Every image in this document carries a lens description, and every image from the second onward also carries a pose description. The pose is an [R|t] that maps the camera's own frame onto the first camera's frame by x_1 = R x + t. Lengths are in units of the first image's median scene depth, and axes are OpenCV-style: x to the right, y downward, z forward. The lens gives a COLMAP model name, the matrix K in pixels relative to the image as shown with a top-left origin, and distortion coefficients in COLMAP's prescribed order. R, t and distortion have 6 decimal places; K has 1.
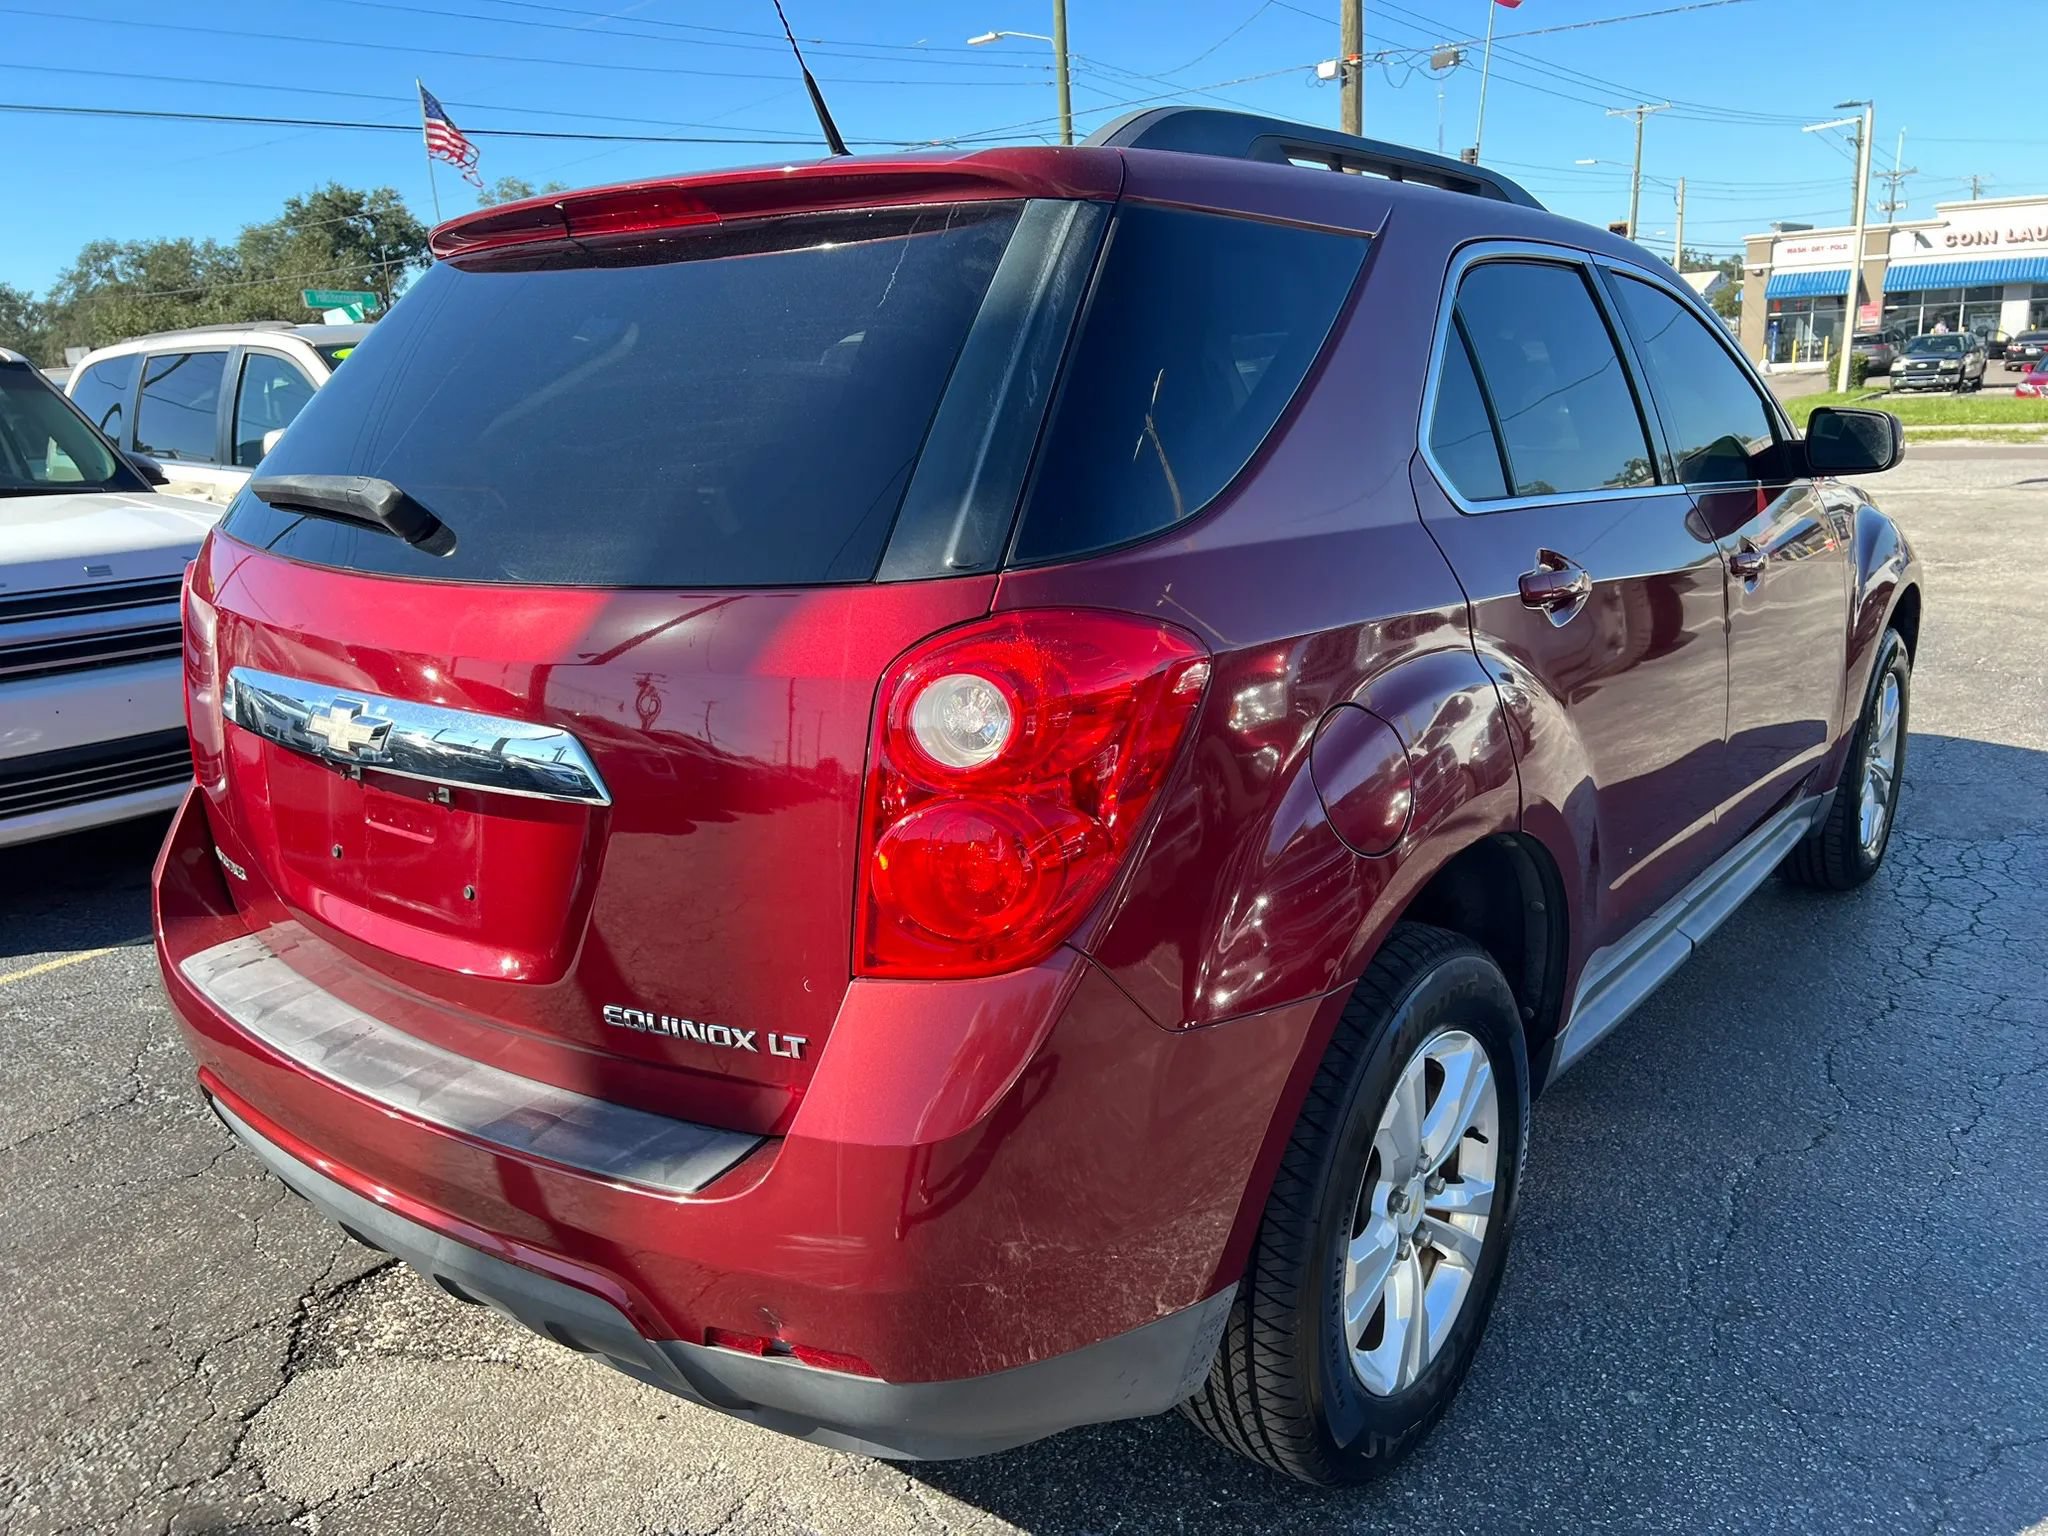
lens RADIAL K [[1548.1, 0, 1046.1], [0, 1548.1, 790.7], [0, 0, 1]] dist [0.044059, -0.049661]
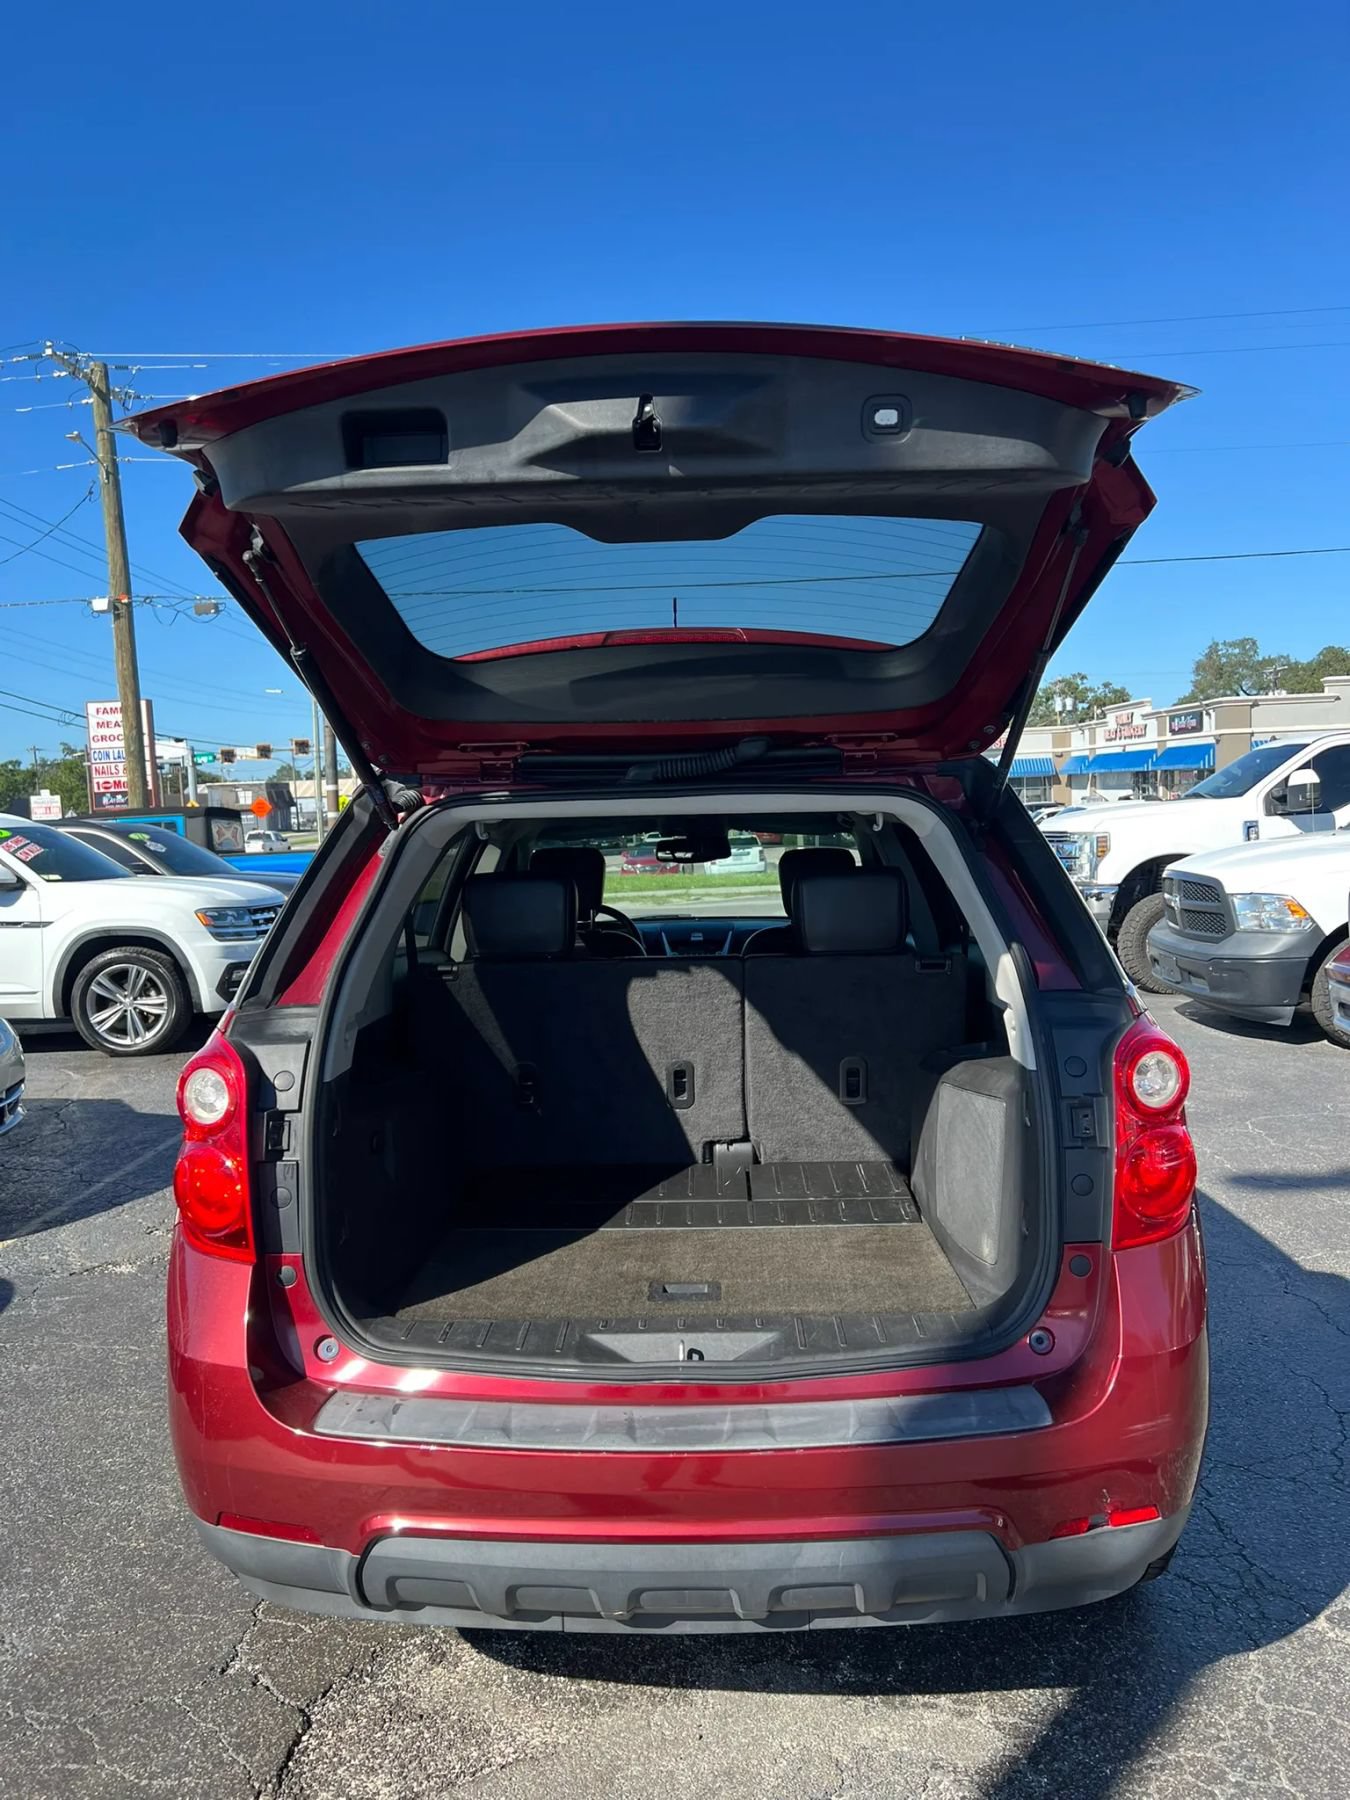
lens RADIAL K [[1360.6, 0, 682.5], [0, 1360.6, 899.1], [0, 0, 1]] dist [0.044059, -0.049661]
pose [[0.812115, -0.022662, 0.583057, -0.051462], [0.154803, 0.971806, -0.177847, -0.001963], [-0.562588, 0.234691, 0.792726, 0.002330]]
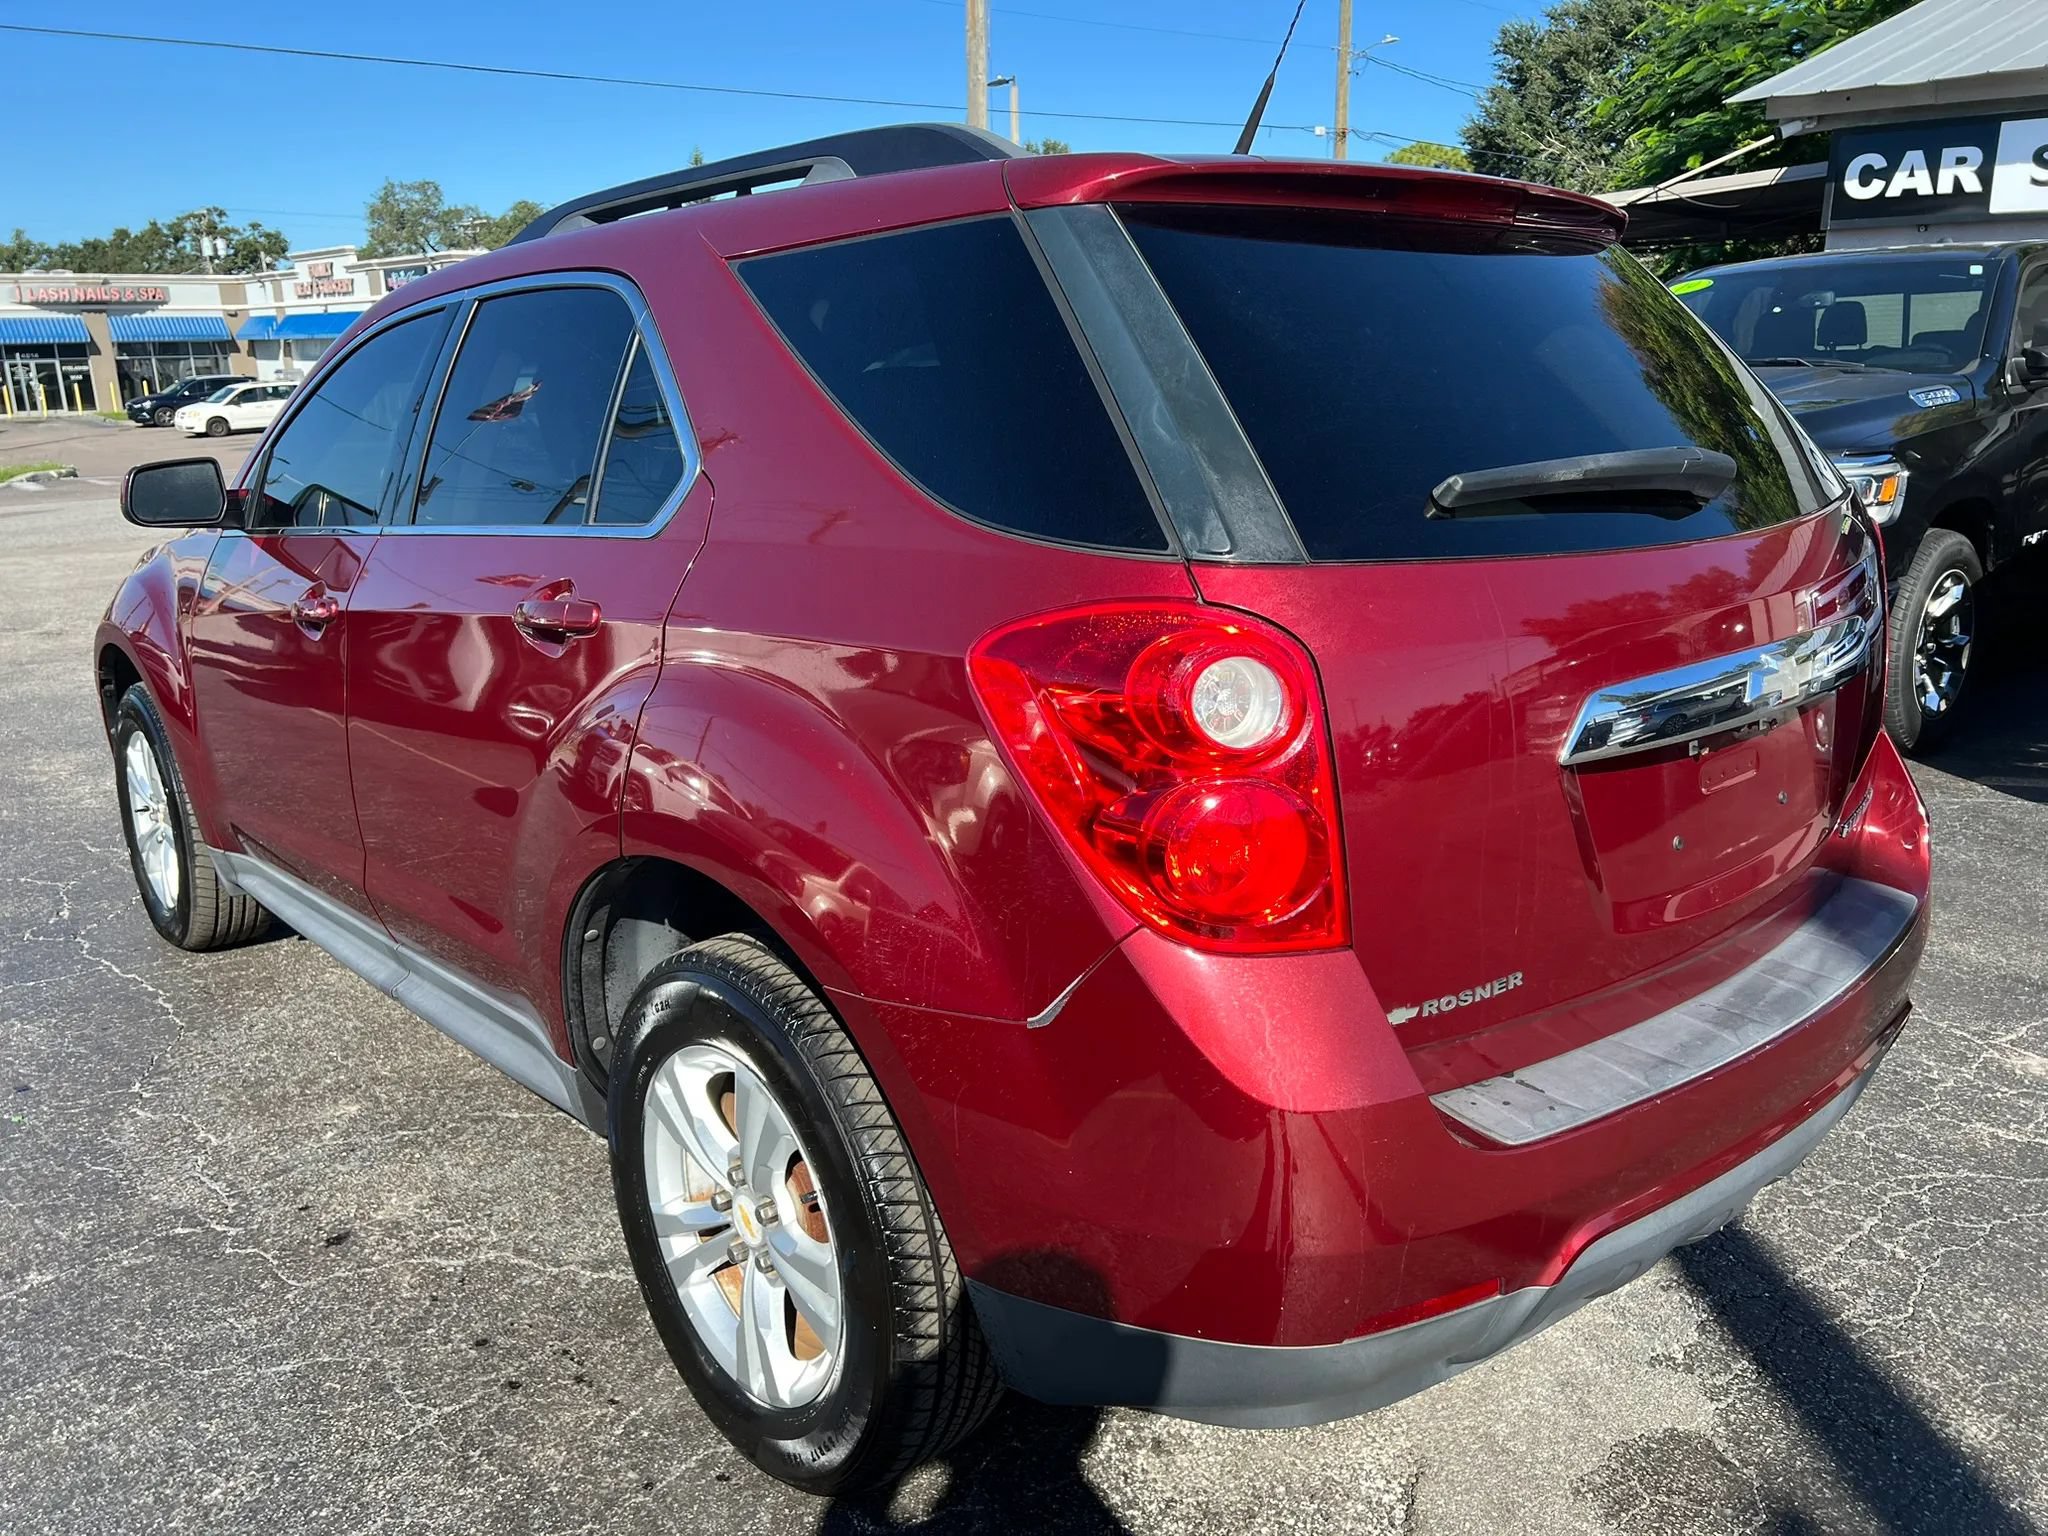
lens RADIAL K [[1548.1, 0, 1011.9], [0, 1548.1, 766.1], [0, 0, 1]] dist [0.044059, -0.049661]
pose [[0.190449, -0.209910, 0.958993, -0.076803], [0.271854, 0.949946, 0.153941, -0.014734], [-0.943305, 0.231388, 0.237981, 0.063097]]
